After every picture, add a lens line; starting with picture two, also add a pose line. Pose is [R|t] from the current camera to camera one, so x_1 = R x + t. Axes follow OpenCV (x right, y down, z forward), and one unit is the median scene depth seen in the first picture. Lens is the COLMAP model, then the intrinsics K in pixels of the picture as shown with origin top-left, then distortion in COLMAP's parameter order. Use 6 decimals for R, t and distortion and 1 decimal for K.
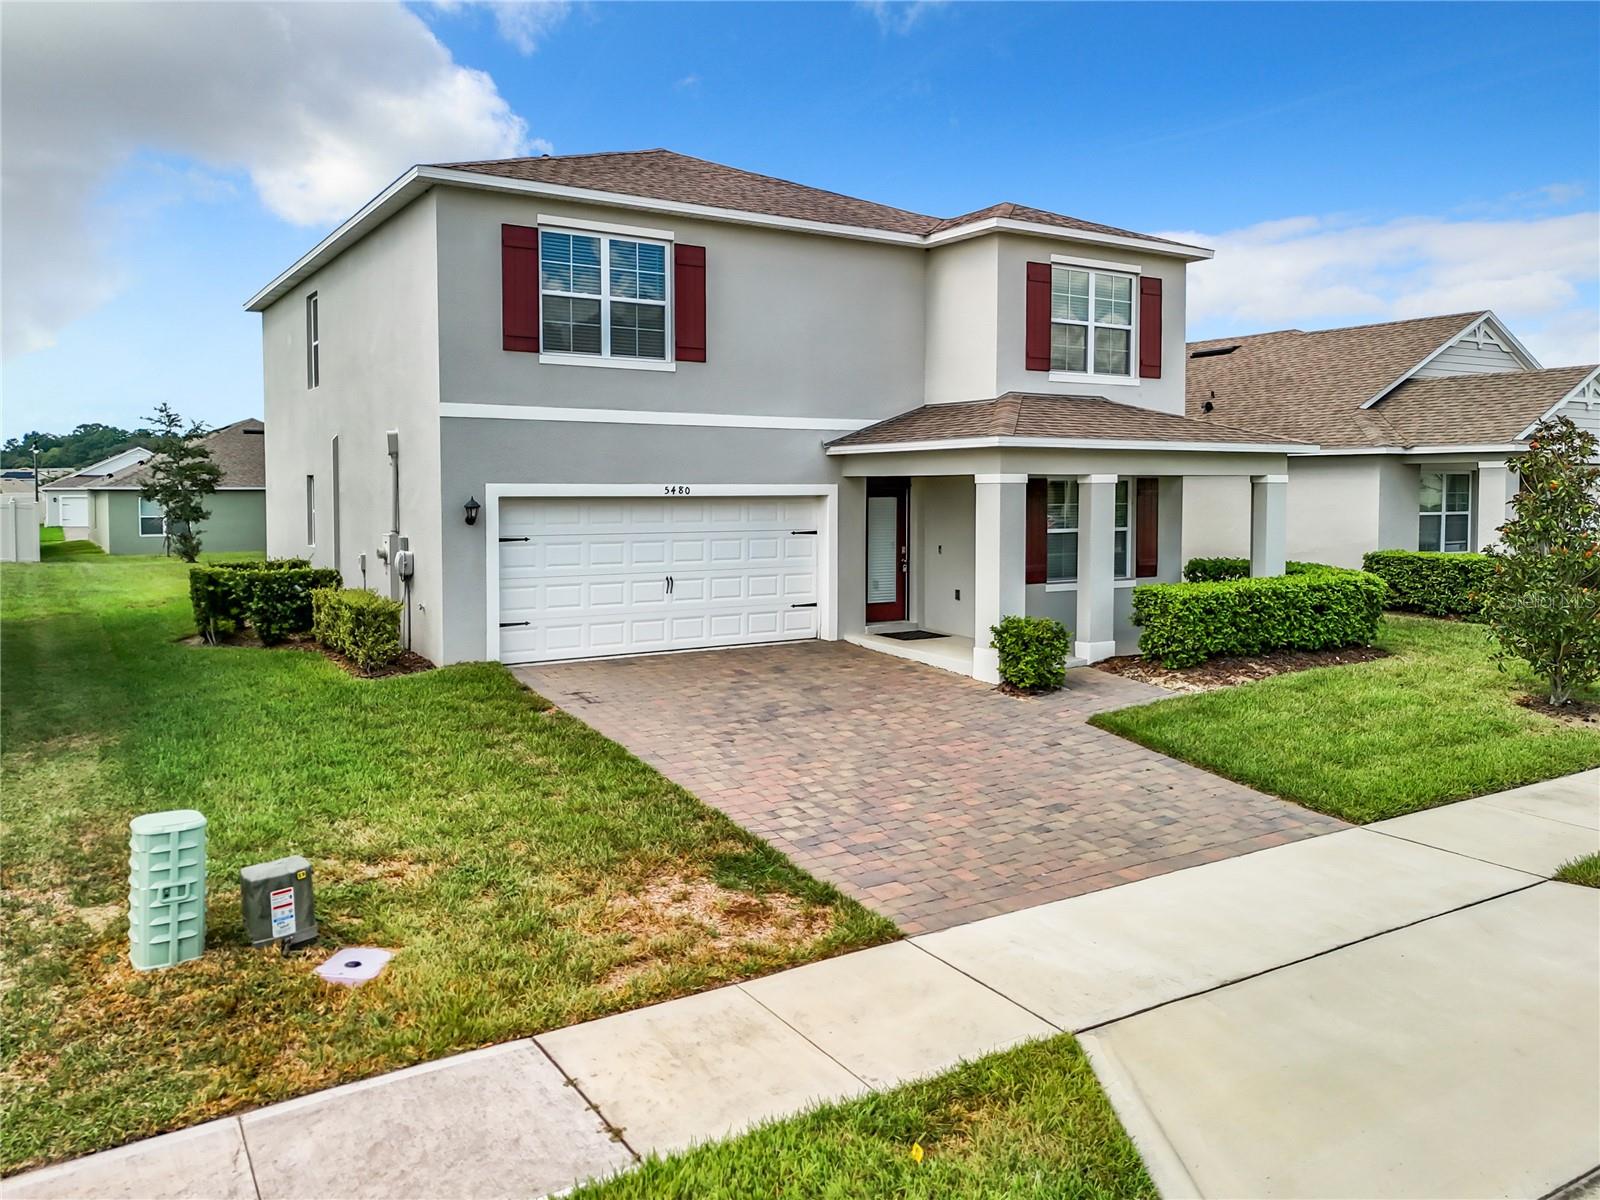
lens RADIAL K [[1200.0, 0, 800.0], [0, 1200.0, 600.0], [0, 0, 1]] dist [-0.005623, -0.000087]
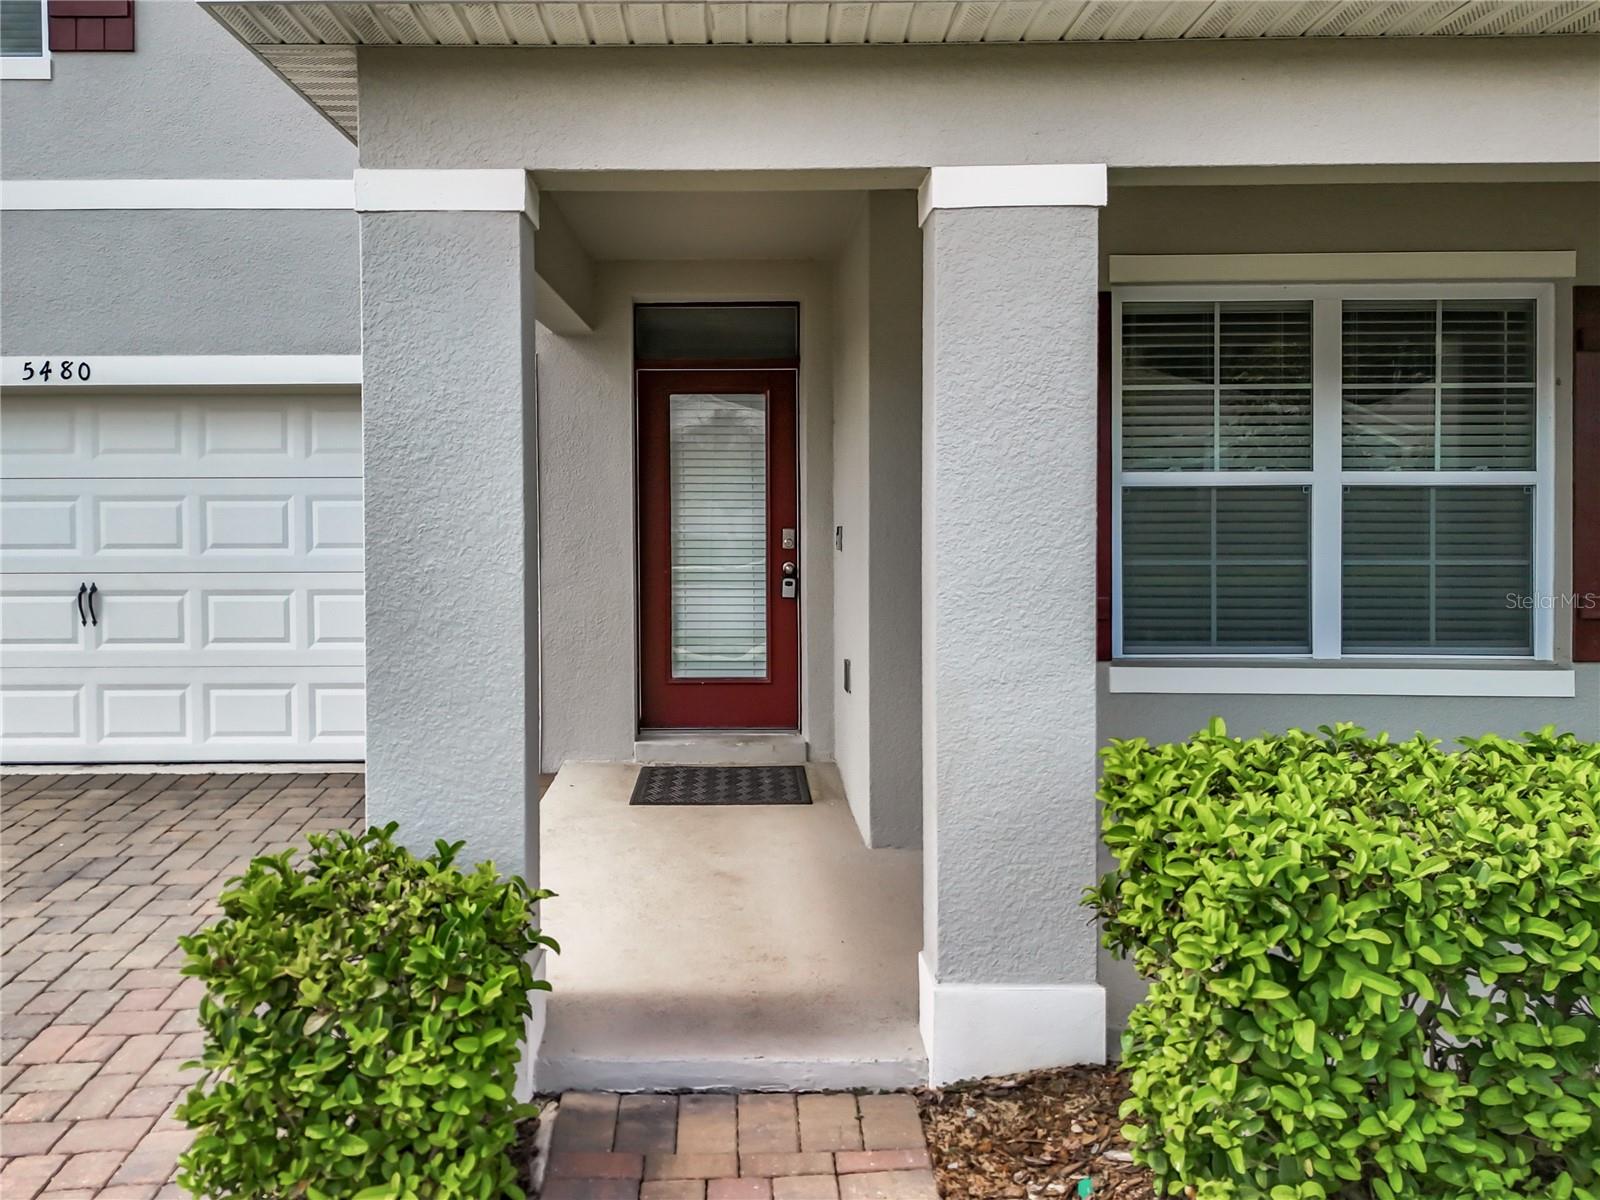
lens RADIAL K [[1228.8, 0, 802.8], [0, 1228.8, 518.8], [0, 0, 1]] dist [0.034926, -0.000764]
pose [[0.844454, 0.015225, -0.535412, 0.325501], [-0.047065, 0.997839, -0.045856, -0.034029], [0.533556, 0.063923, 0.843345, 0.769877]]
